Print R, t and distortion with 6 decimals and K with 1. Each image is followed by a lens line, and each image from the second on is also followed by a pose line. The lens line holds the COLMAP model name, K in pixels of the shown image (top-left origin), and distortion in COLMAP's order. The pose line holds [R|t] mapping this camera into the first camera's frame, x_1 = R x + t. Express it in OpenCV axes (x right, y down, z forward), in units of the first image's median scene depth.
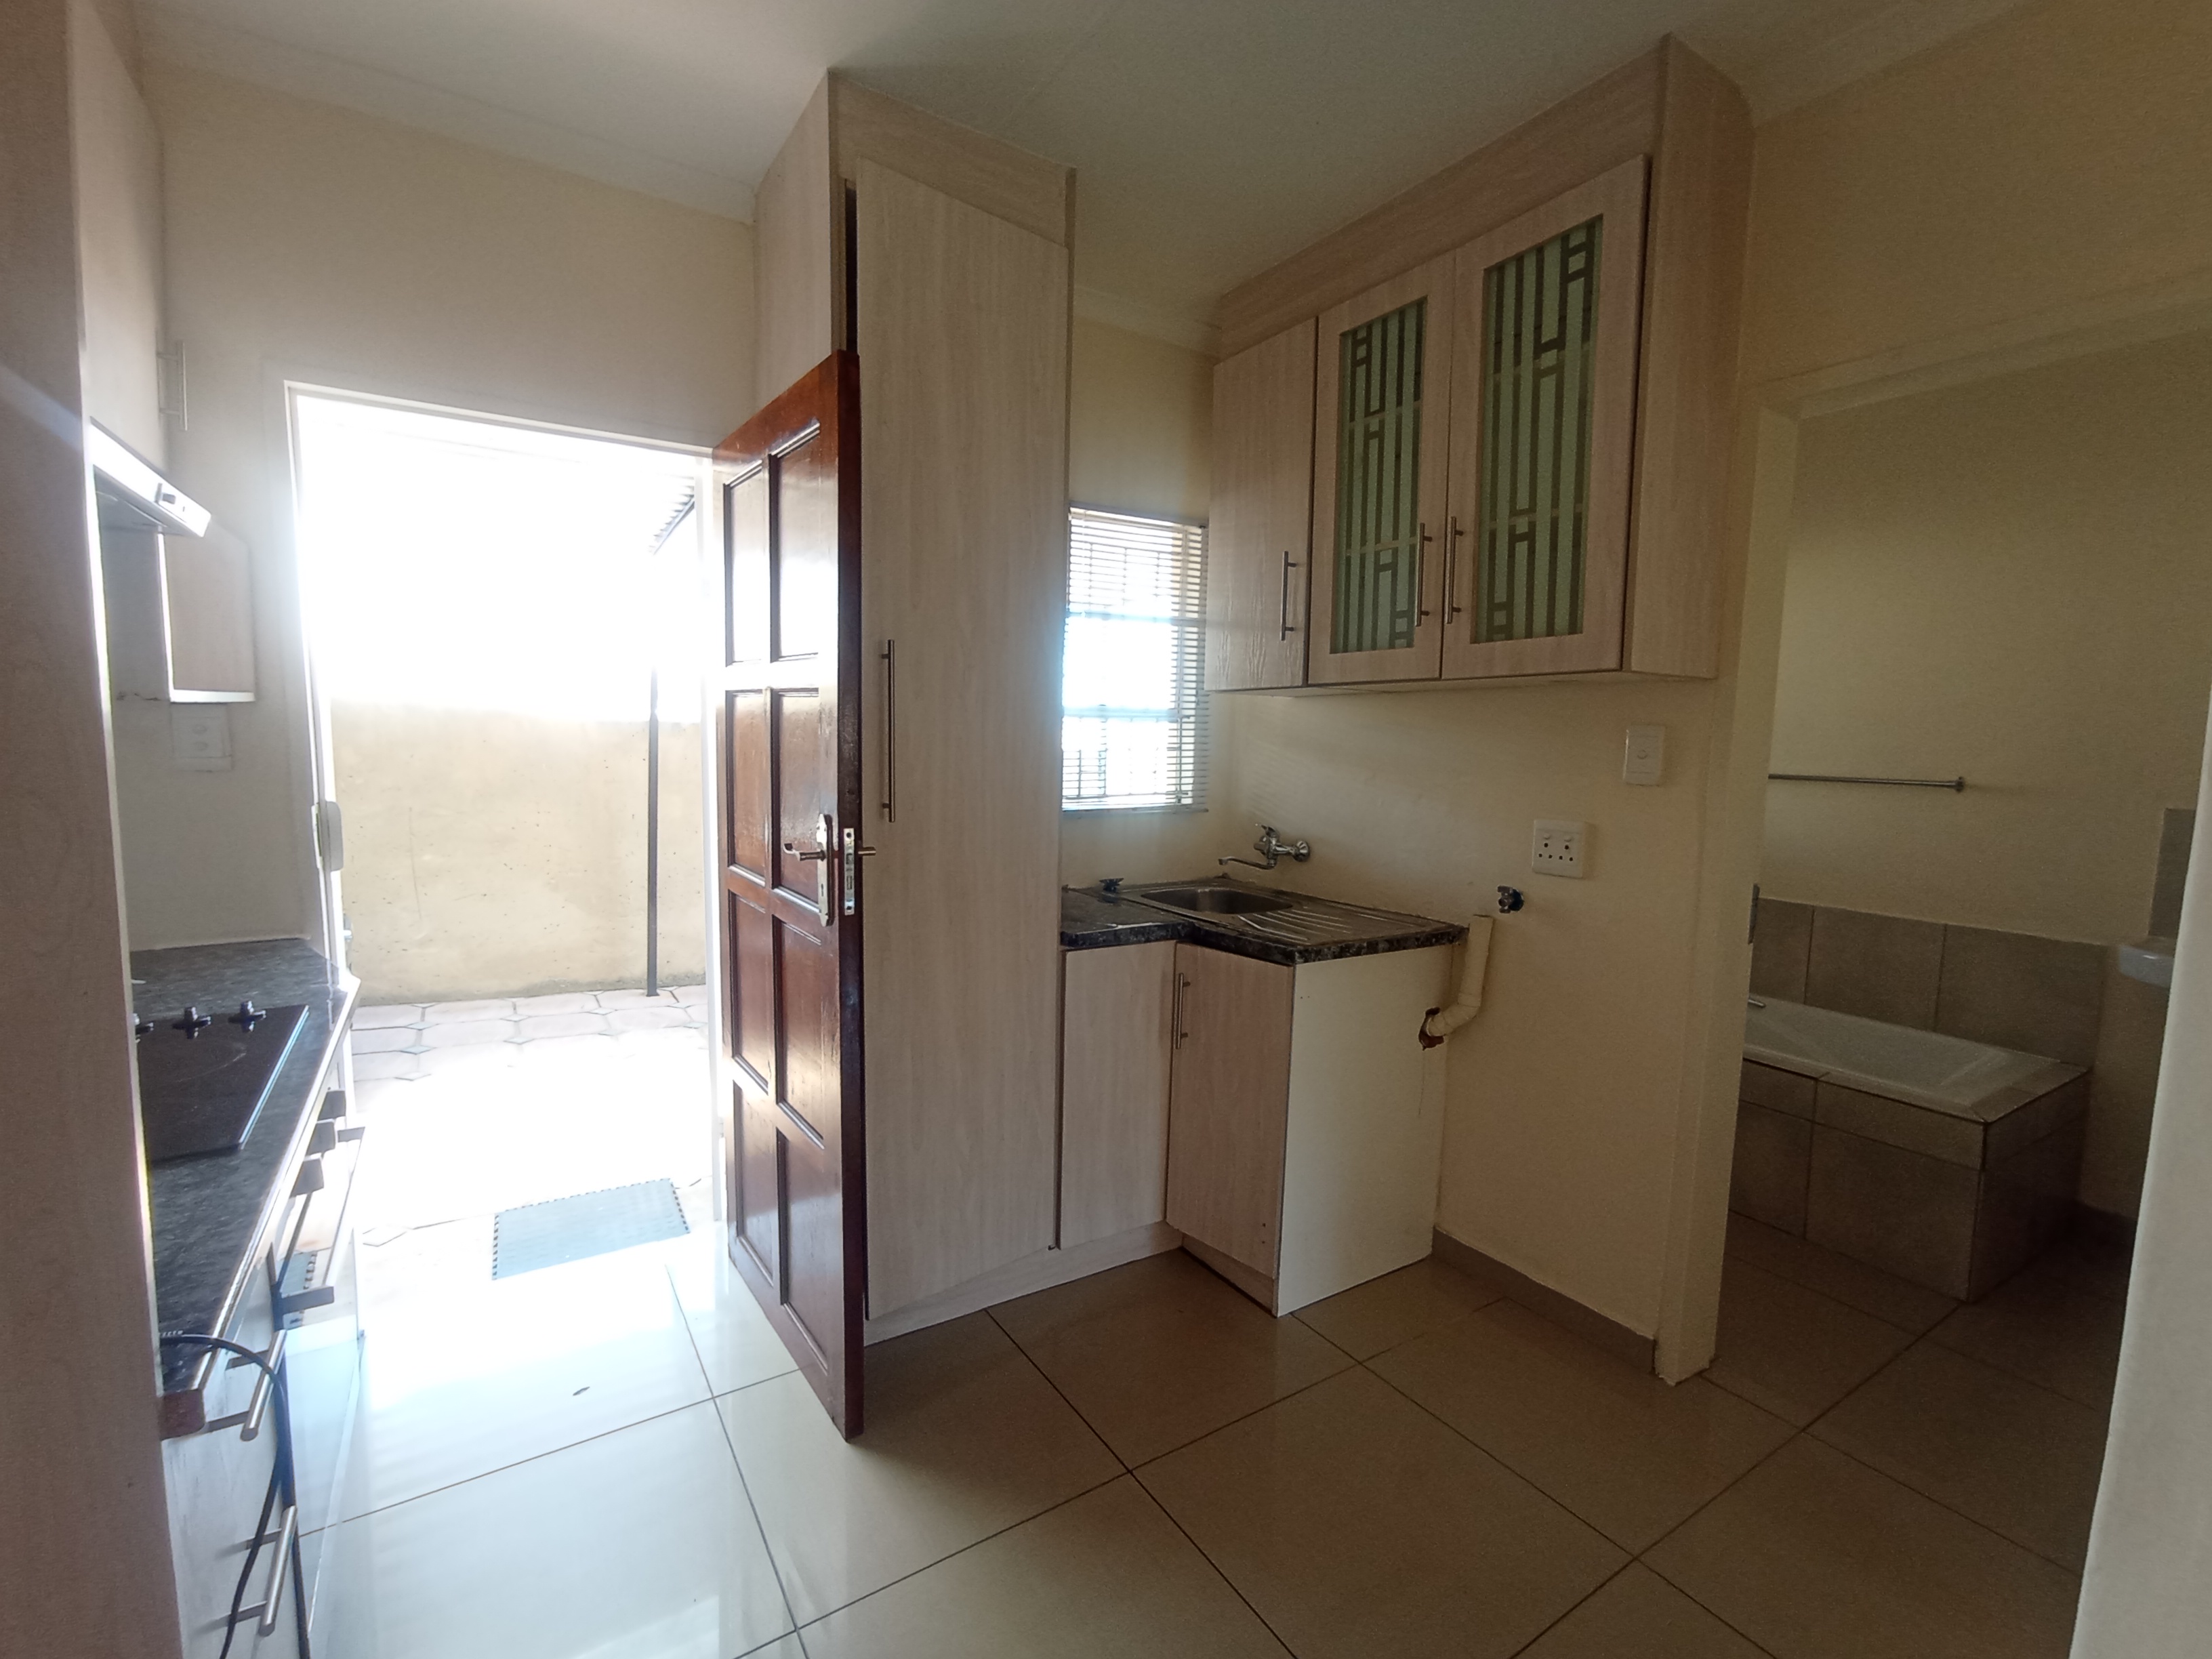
lens RADIAL K [[981.0, 0, 1085.1], [0, 981.0, 838.4], [0, 0, 1]] dist [-0.008820, 0.000764]
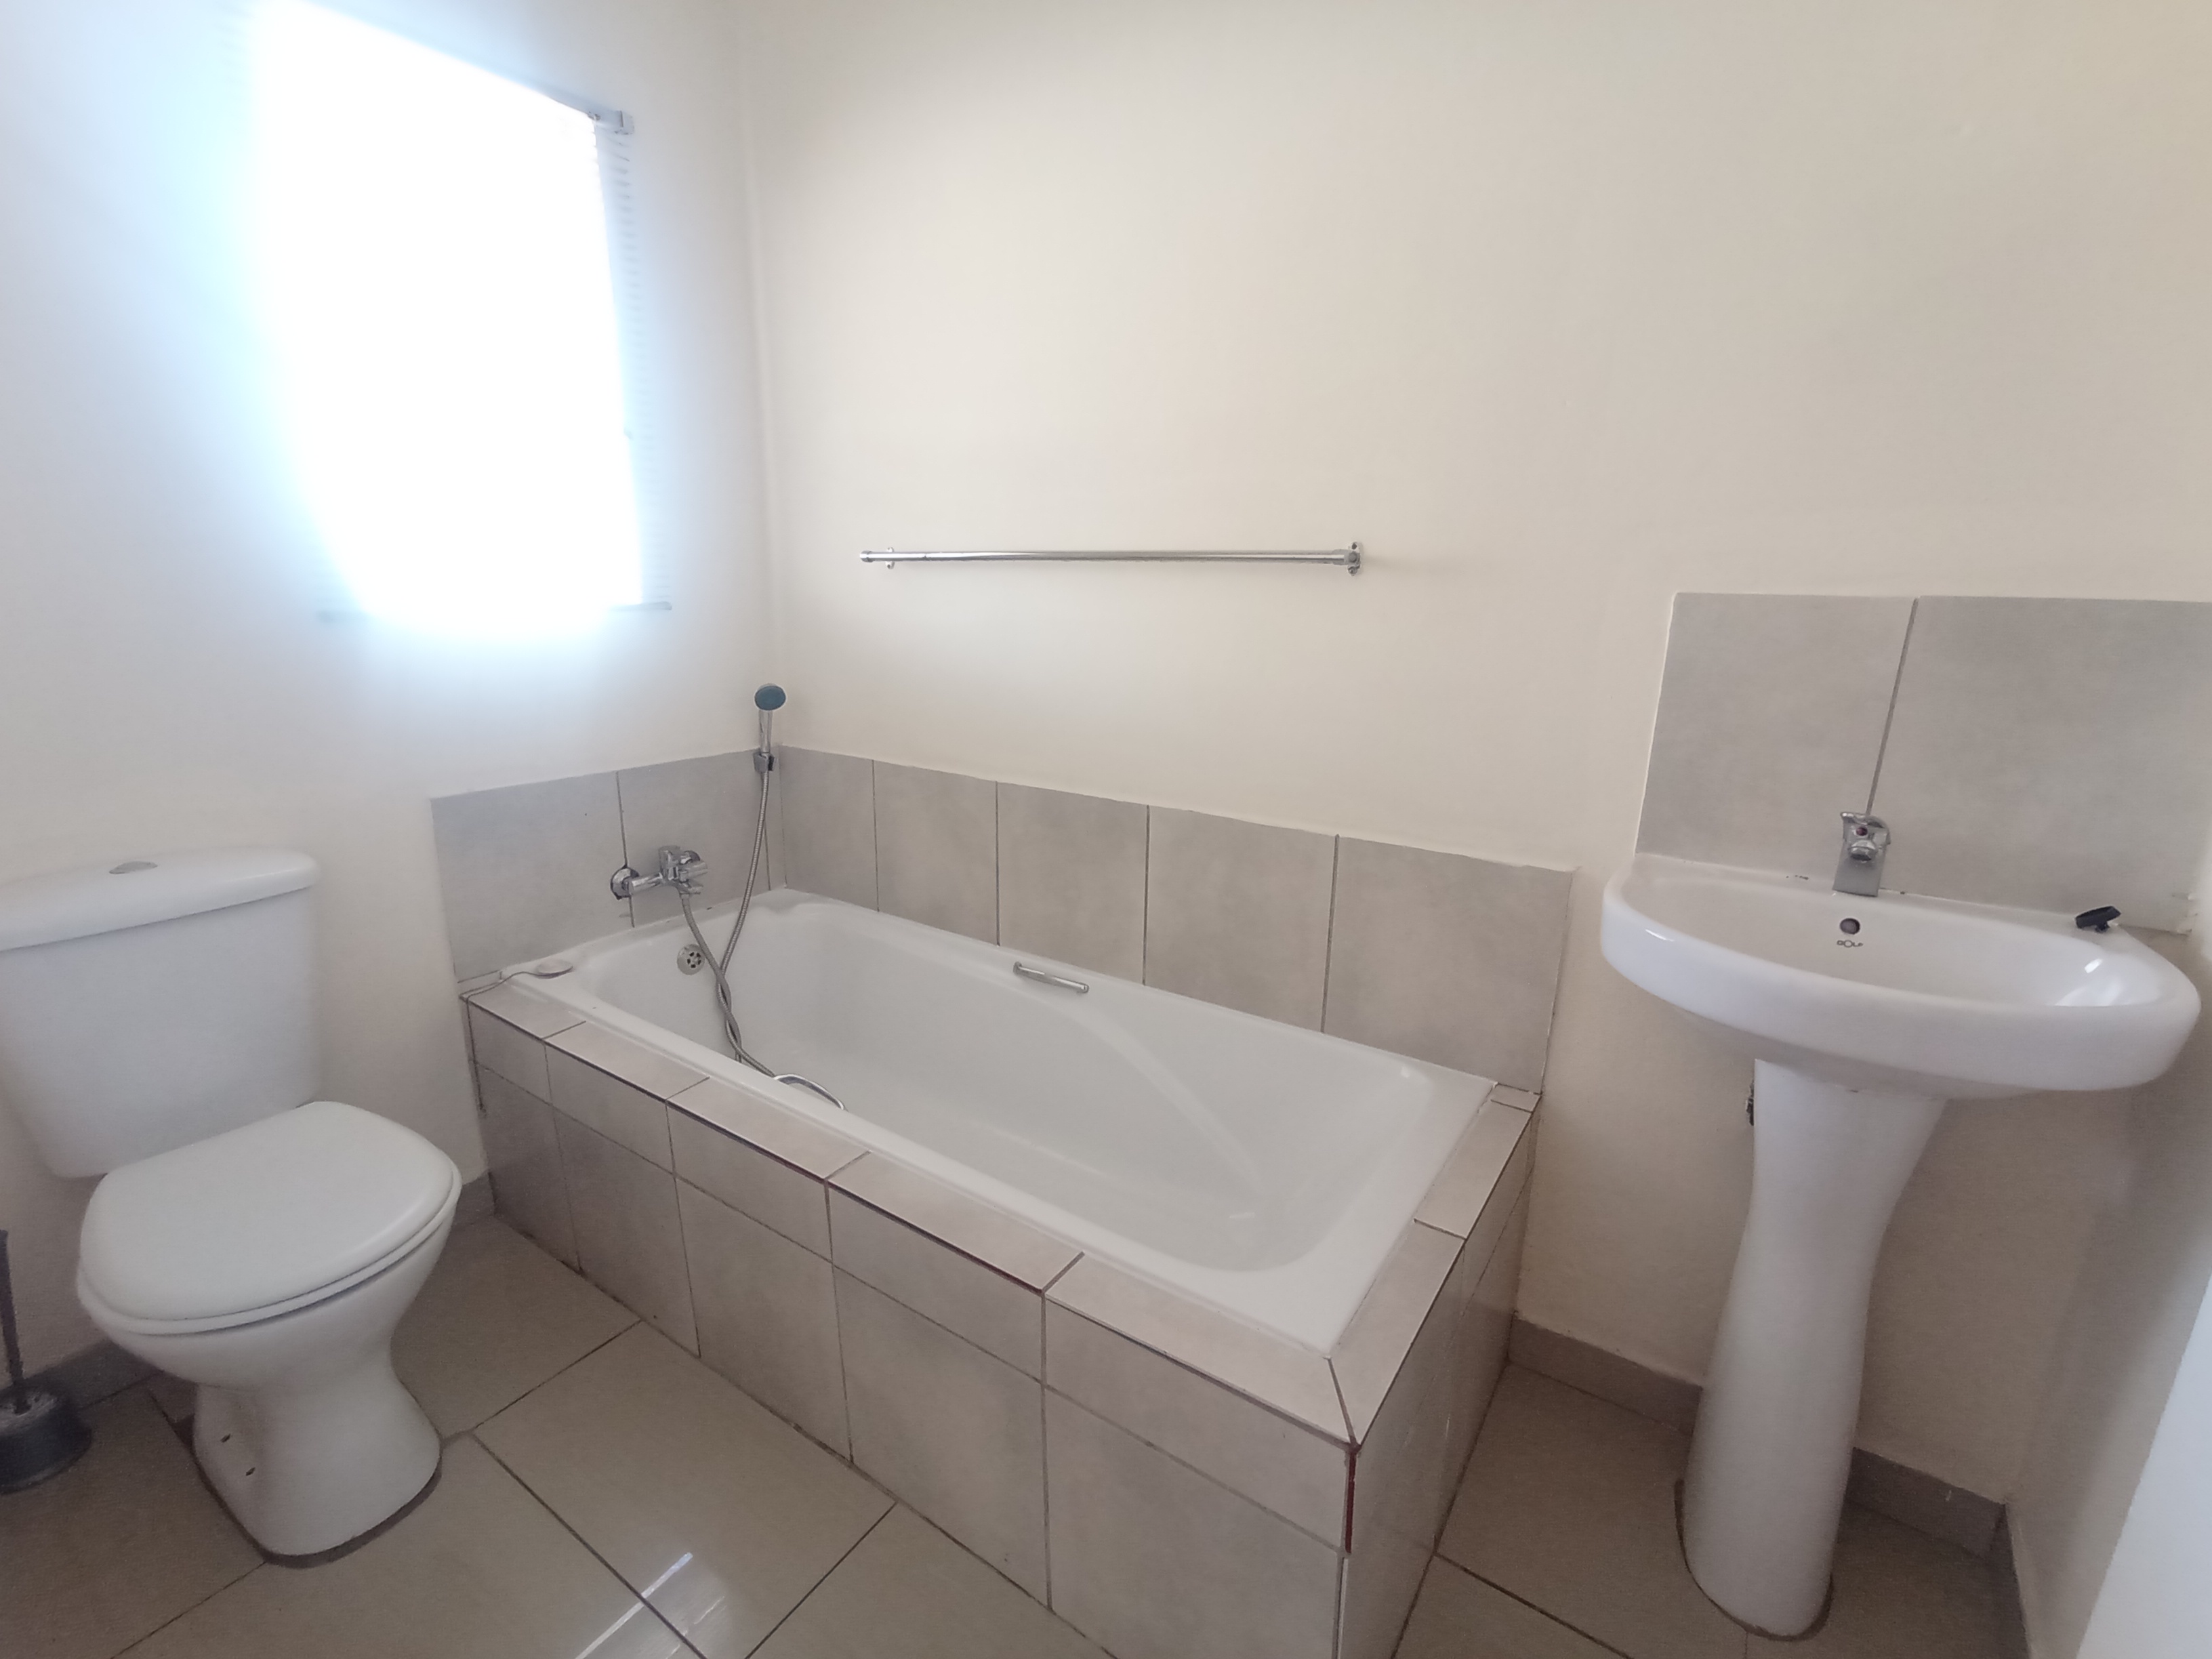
lens RADIAL K [[981.0, 0, 1124.6], [0, 981.0, 827.7], [0, 0, 1]] dist [-0.008820, 0.000764]
pose [[0.910827, -0.114818, 0.396498, 0.576681], [0.050987, 0.984474, 0.167959, -0.010006], [-0.409627, -0.132766, 0.902540, 0.578902]]
